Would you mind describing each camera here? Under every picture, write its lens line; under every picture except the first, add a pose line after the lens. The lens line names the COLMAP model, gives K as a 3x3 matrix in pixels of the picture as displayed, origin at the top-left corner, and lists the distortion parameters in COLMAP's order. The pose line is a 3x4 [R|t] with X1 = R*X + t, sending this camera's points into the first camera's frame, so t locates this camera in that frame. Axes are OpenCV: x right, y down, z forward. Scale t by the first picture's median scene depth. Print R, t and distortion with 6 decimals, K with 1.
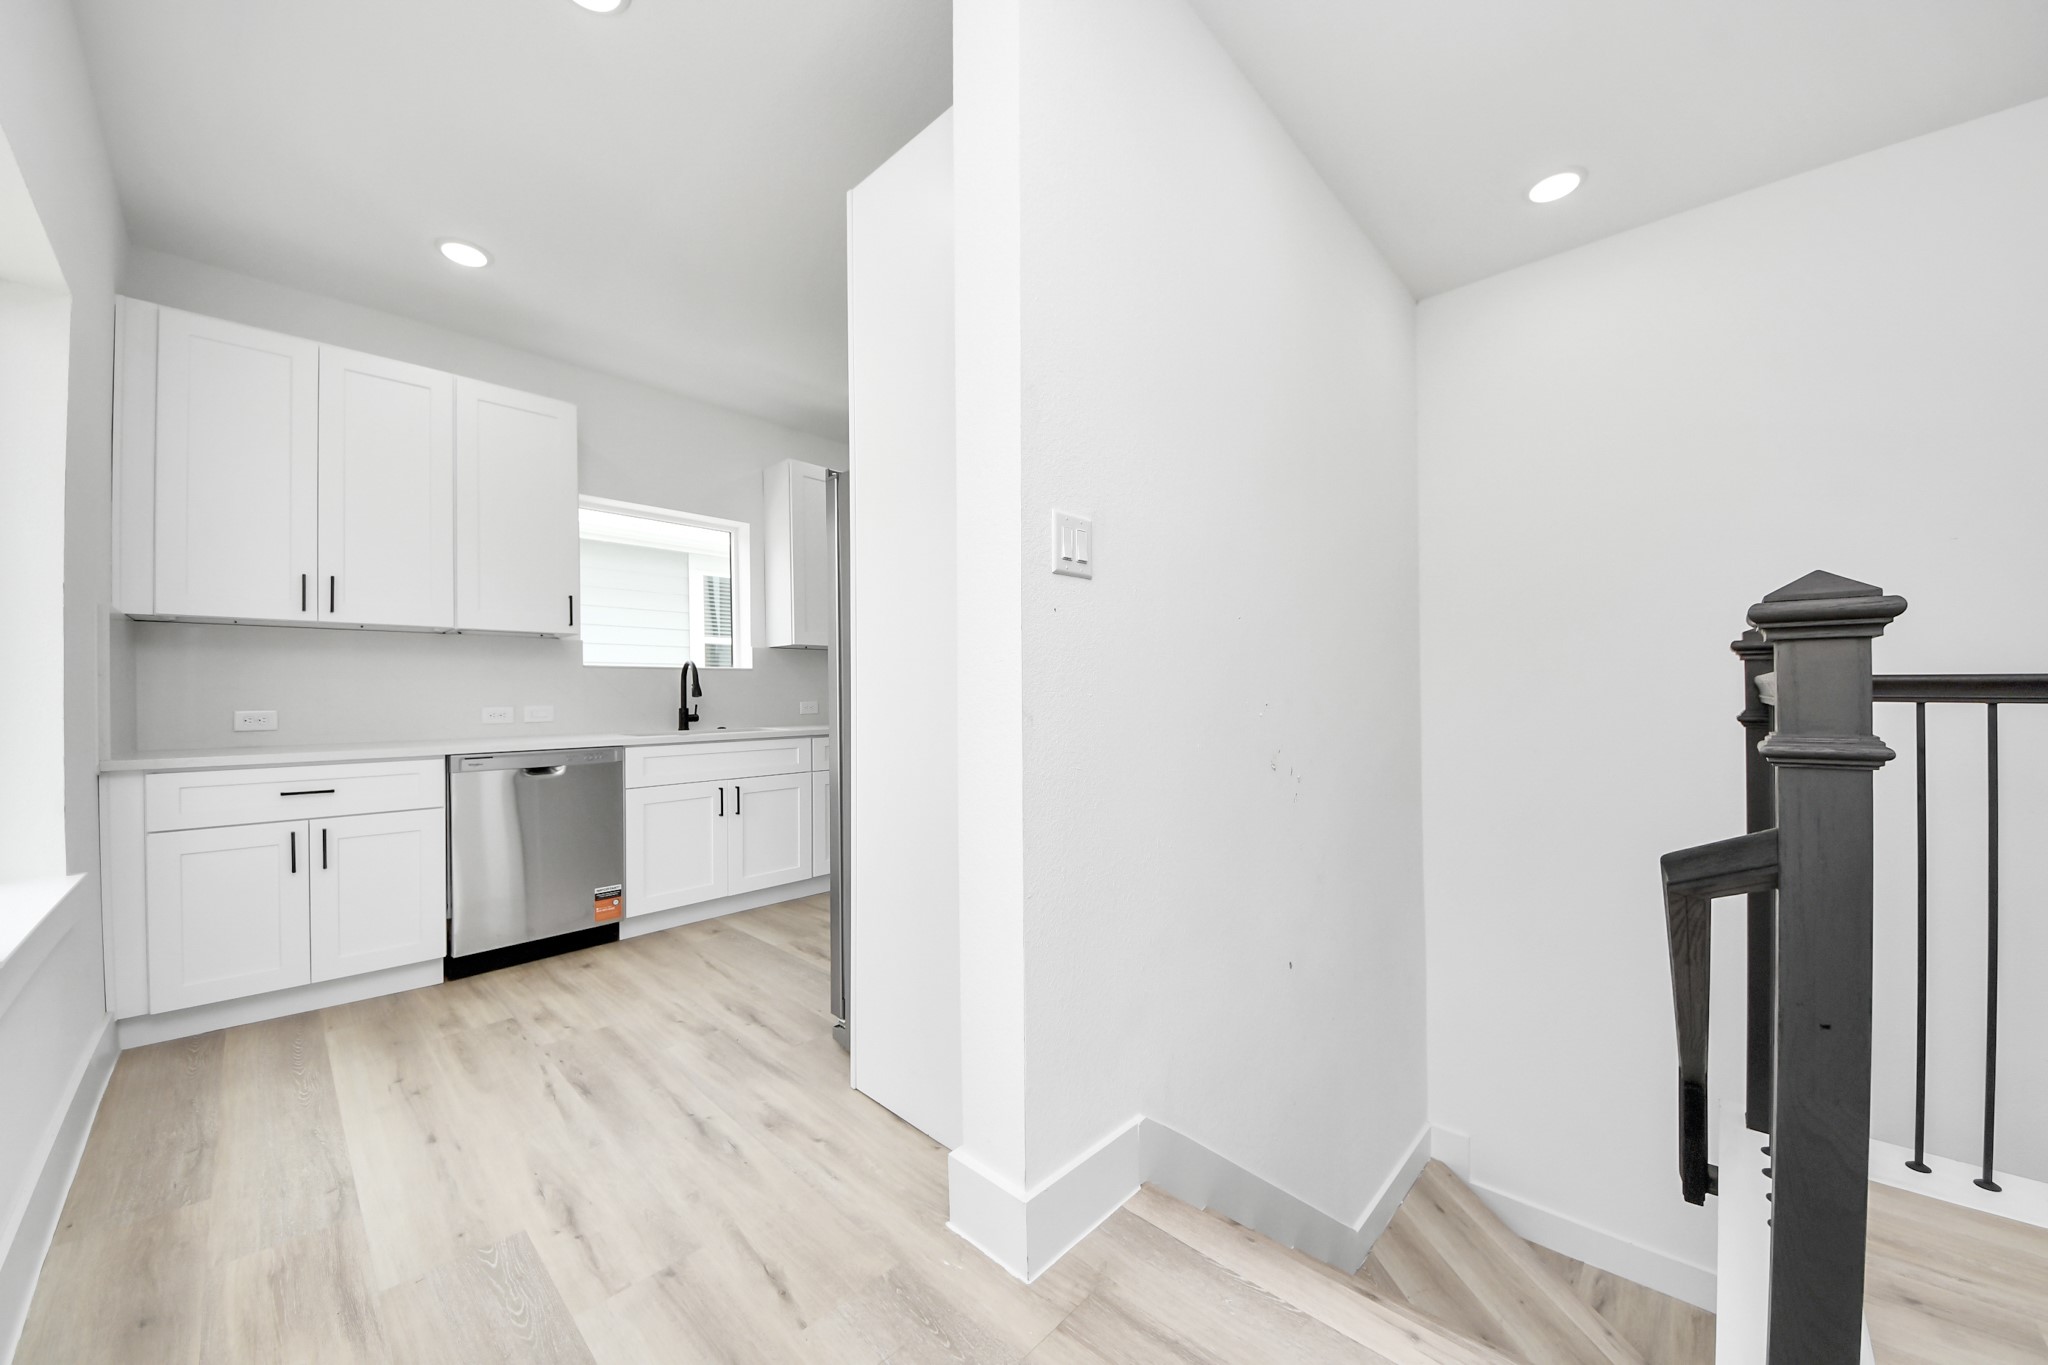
lens RADIAL K [[747.9, 0, 1011.2], [0, 747.9, 690.8], [0, 0, 1]] dist [0.052174, -0.028797]
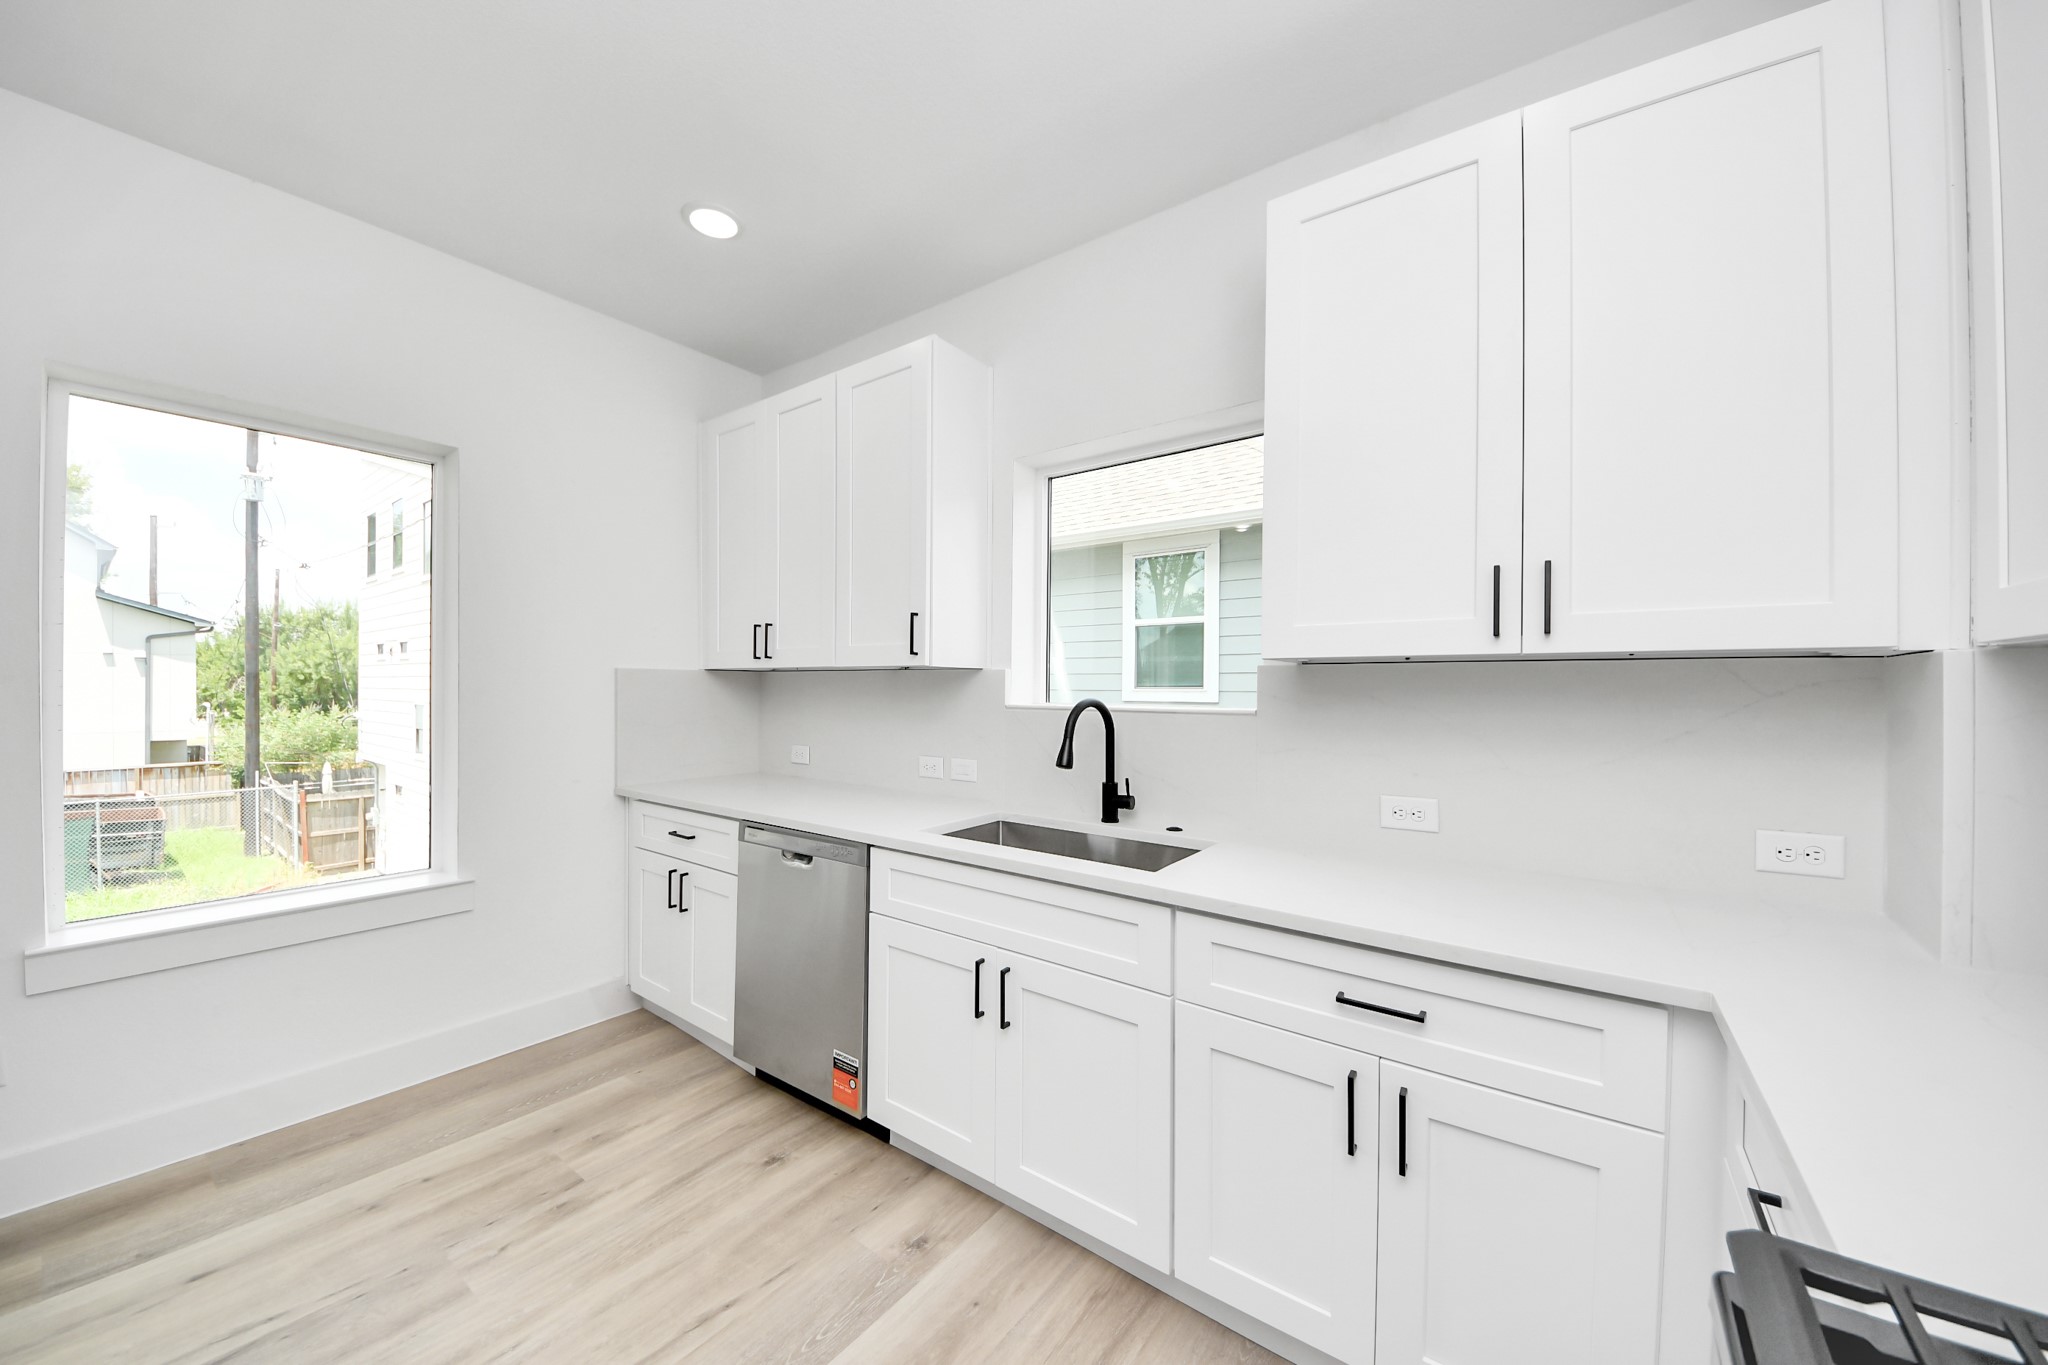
lens RADIAL K [[725.6, 0, 1043.0], [0, 725.6, 690.6], [0, 0, 1]] dist [0.028167, -0.016549]
pose [[0.142465, 0.002784, -0.989796, 0.121182], [-0.011918, 0.999928, 0.001097, -0.060289], [0.989728, 0.011640, 0.142488, 1.164005]]
